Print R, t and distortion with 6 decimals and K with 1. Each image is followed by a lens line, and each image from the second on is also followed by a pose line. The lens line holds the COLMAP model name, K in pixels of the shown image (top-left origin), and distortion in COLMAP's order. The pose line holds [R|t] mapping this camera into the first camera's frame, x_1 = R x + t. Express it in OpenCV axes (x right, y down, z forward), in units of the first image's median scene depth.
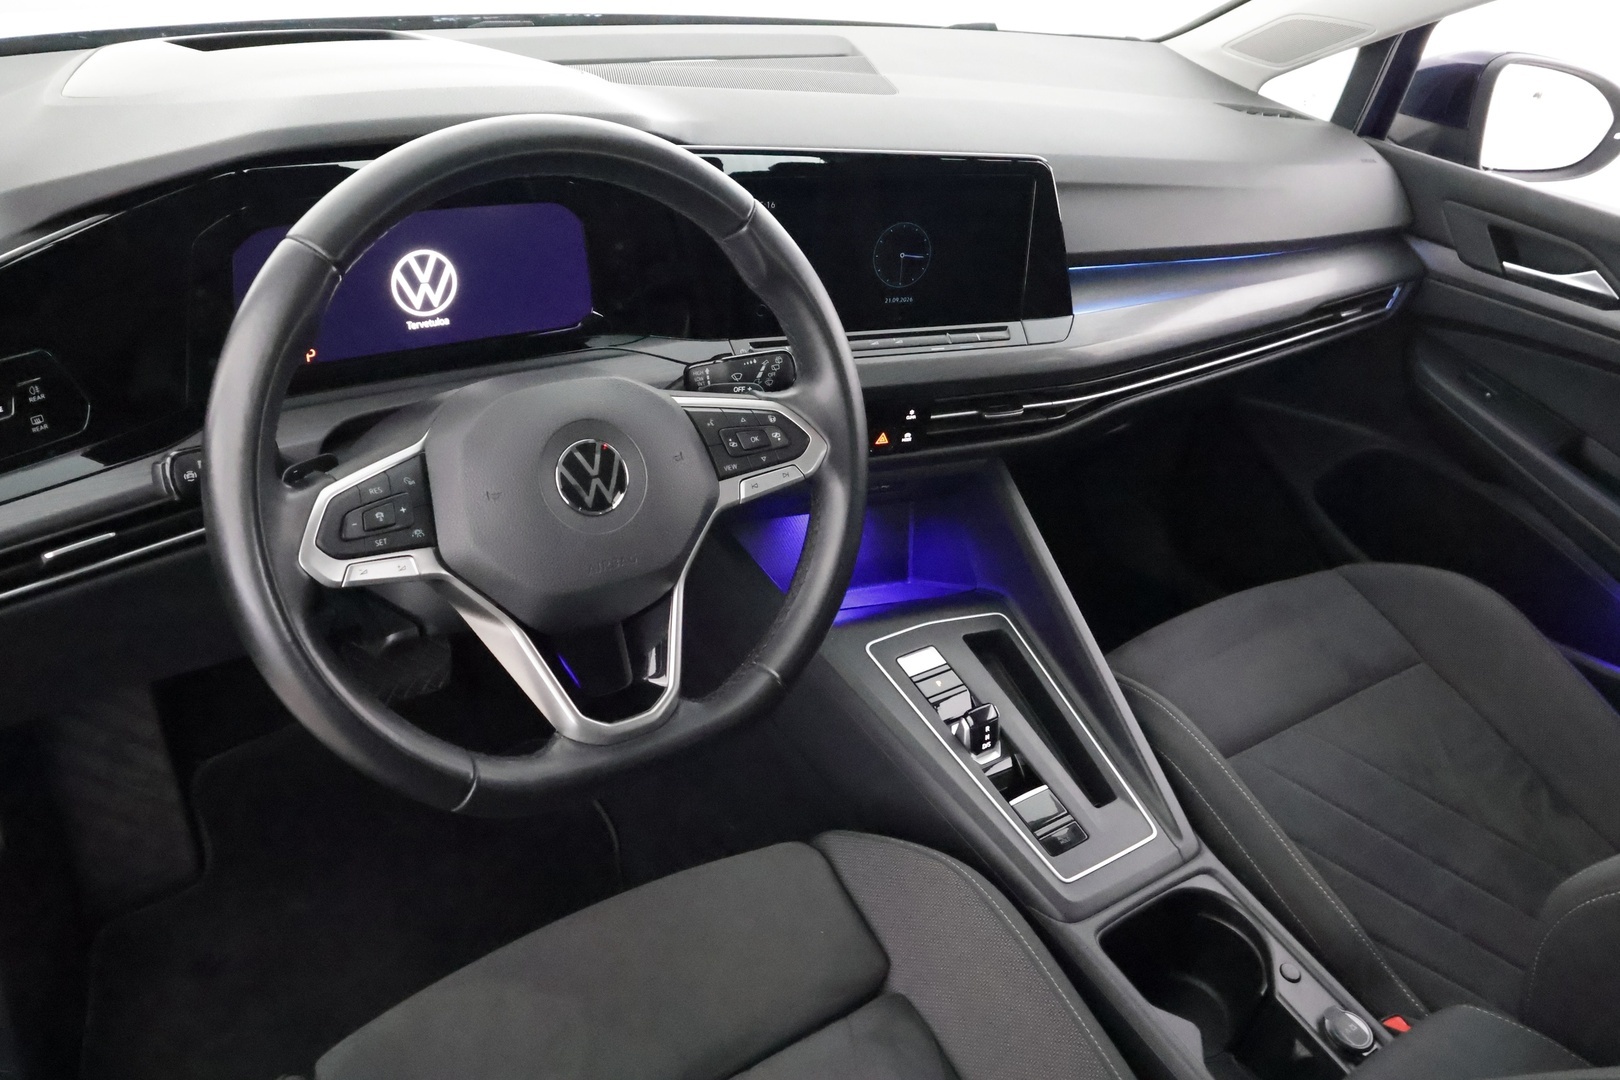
lens RADIAL K [[1295.9, 0, 807.7], [0, 1295.9, 557.2], [0, 0, 1]] dist [0.002658, -0.001886]
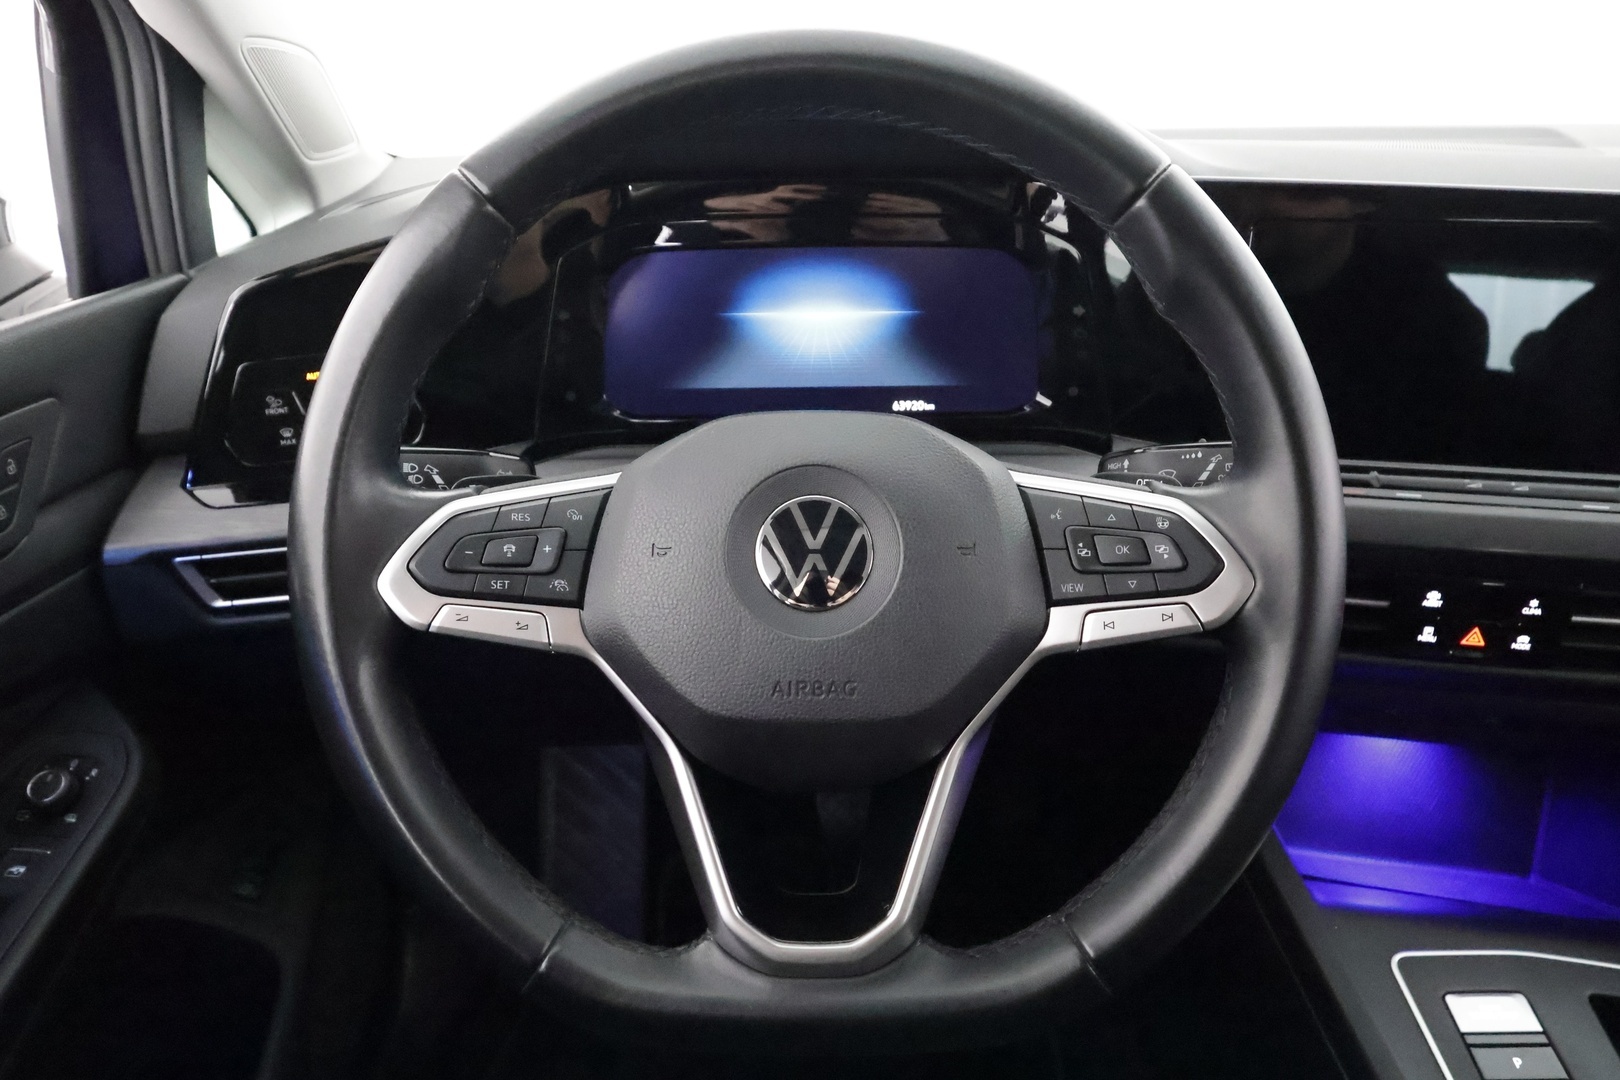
lens RADIAL K [[1146.6, 0, 802.0], [0, 1146.6, 535.0], [0, 0, 1]] dist [0.002344, -0.002239]
pose [[0.811023, 0.119630, -0.572652, 0.113264], [-0.223246, 0.968080, -0.113937, -0.001954], [0.540743, 0.220247, 0.811843, 0.373425]]
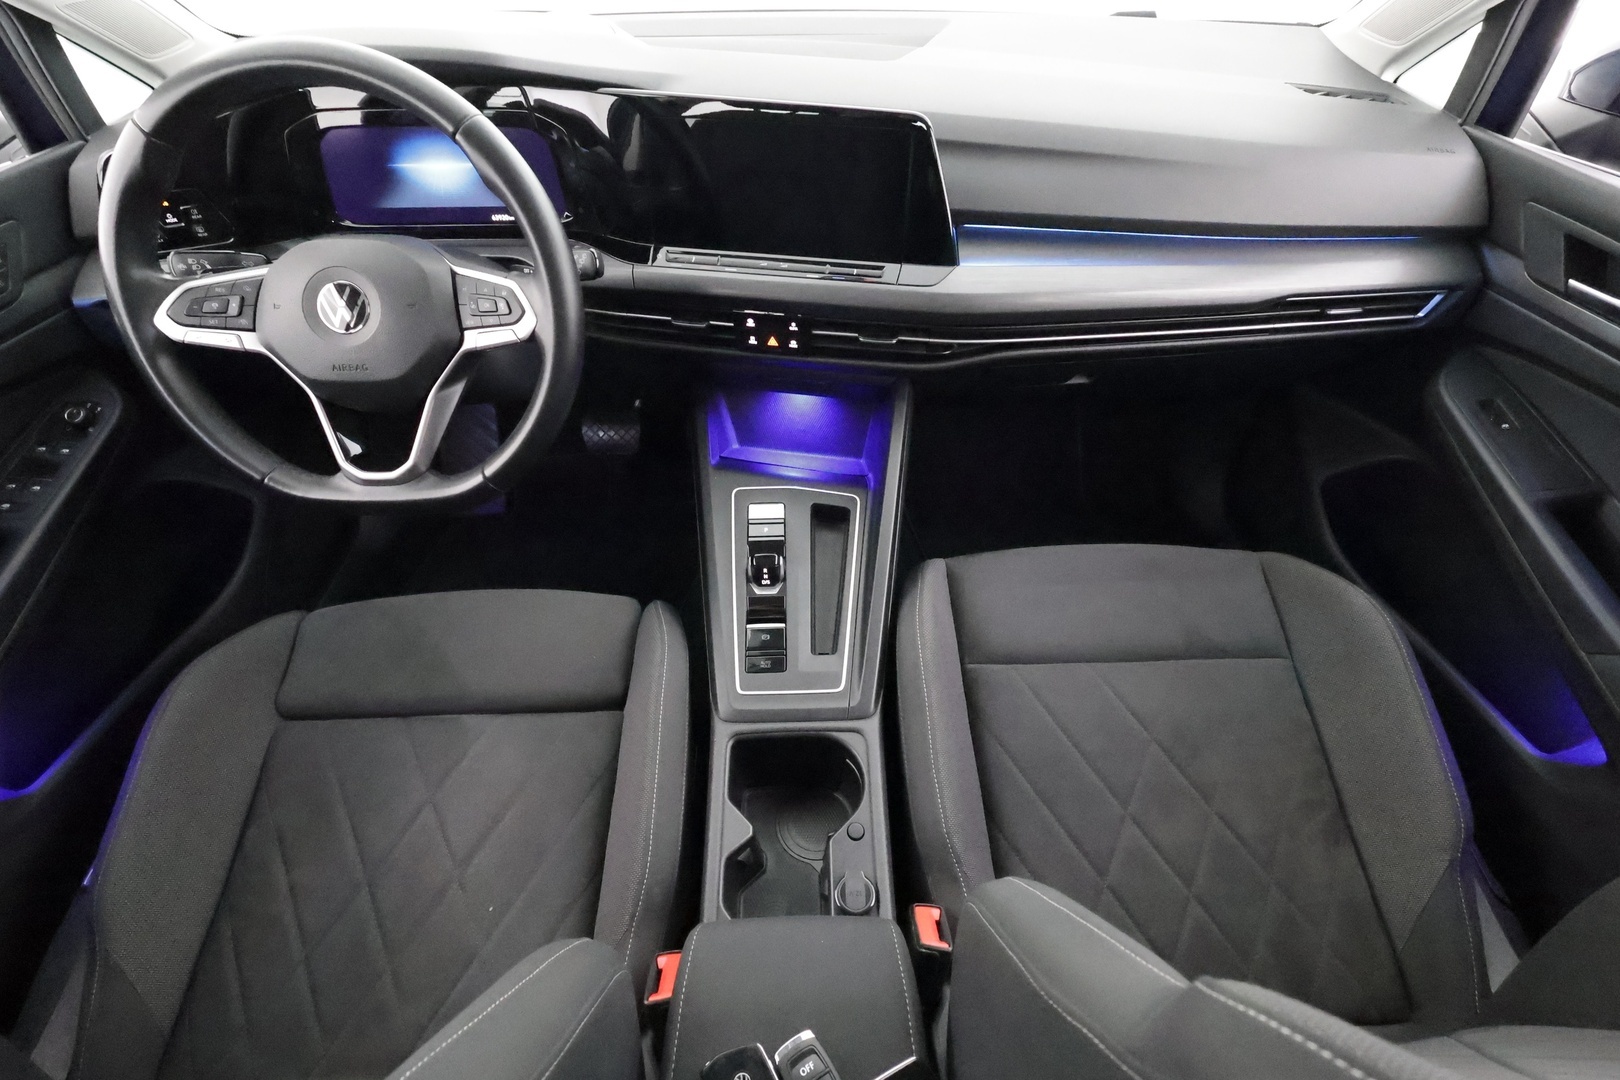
lens RADIAL K [[758.3, 0, 810.0], [0, 758.3, 540.0], [0, 0, 1]] dist [0.008213, -0.000063]
pose [[0.822024, 0.301830, -0.482882, 0.557342], [-0.217080, 0.950037, 0.224288, -0.085694], [0.526453, -0.079546, 0.846475, 0.368602]]
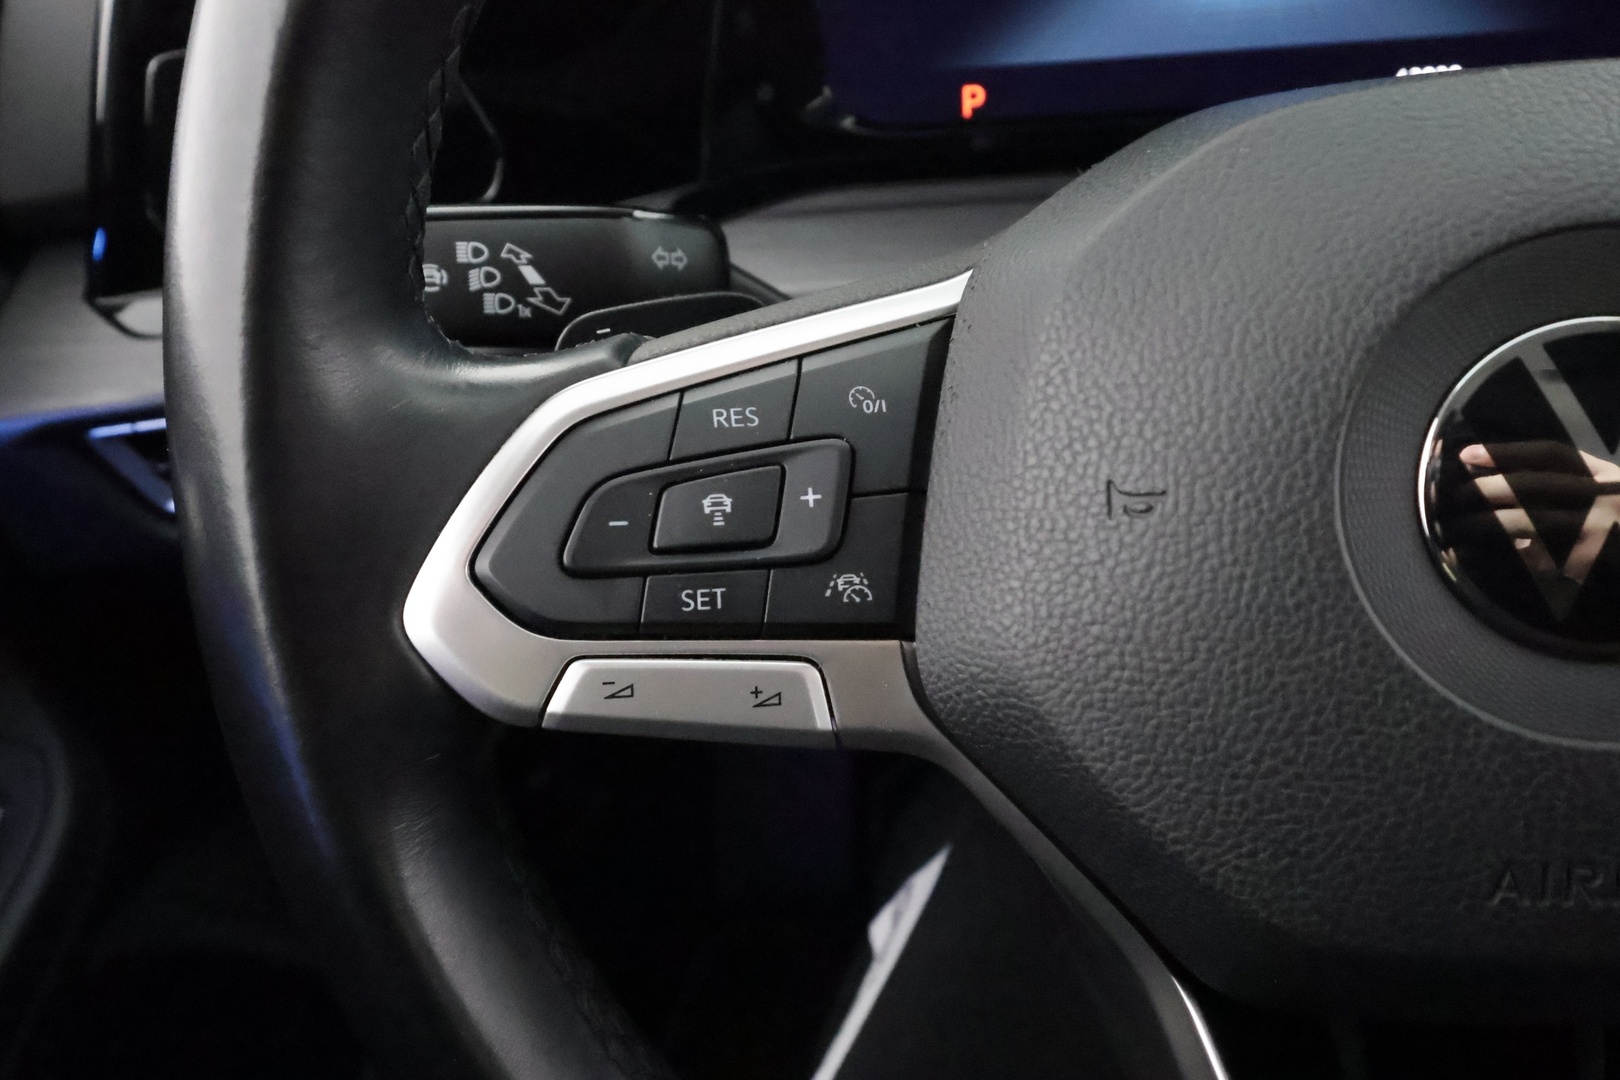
lens RADIAL K [[1295.9, 0, 807.7], [0, 1295.9, 557.2], [0, 0, 1]] dist [0.002658, -0.001886]
pose [[0.750508, 0.195467, -0.631292, -0.088085], [-0.164186, 0.980457, 0.108388, -0.036466], [0.640141, 0.022303, 0.767934, 0.525610]]
